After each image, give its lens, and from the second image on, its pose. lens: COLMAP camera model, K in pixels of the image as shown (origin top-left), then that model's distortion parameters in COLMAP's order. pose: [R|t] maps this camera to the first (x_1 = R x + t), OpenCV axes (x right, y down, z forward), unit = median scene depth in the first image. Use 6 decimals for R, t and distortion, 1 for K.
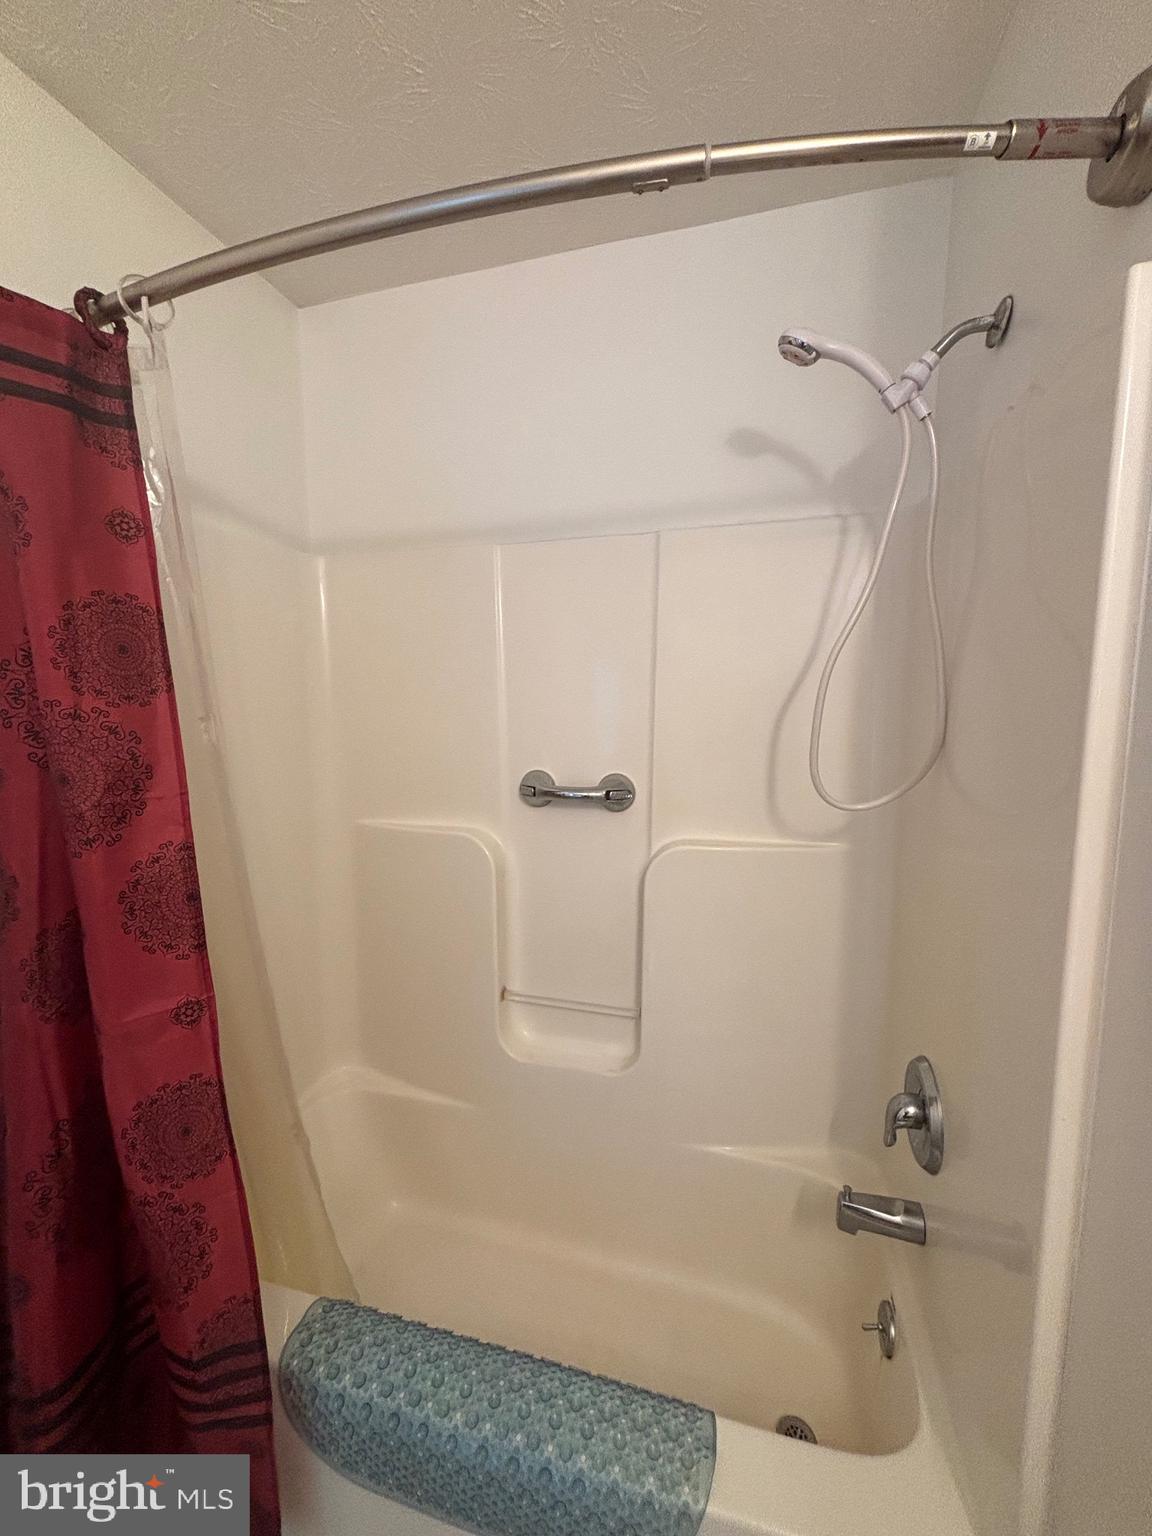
lens RADIAL K [[619.7, 0, 584.4], [0, 619.7, 766.5], [0, 0, 1]] dist [0.014214, -0.001146]
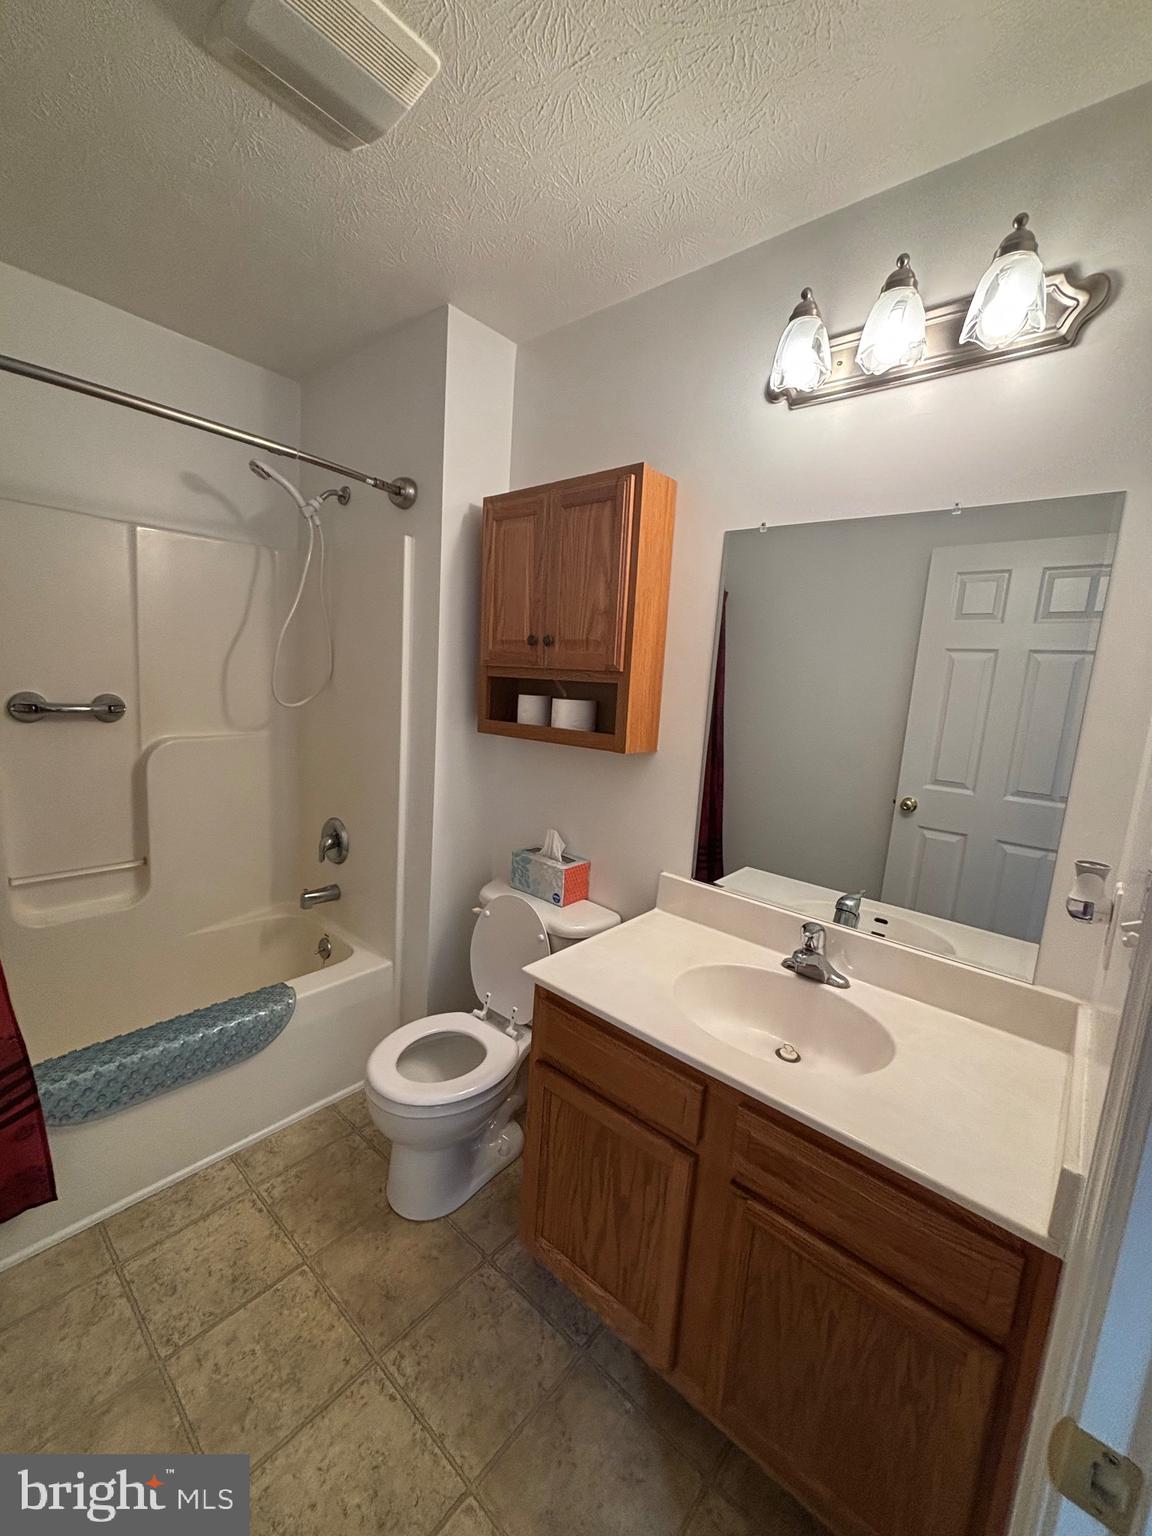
lens RADIAL K [[619.7, 0, 573.2], [0, 619.7, 763.9], [0, 0, 1]] dist [0.014214, -0.001146]
pose [[0.428287, -0.107246, 0.897256, -0.832727], [0.038891, 0.994200, 0.100270, 0.073066], [-0.902806, -0.008049, 0.429974, -0.568133]]
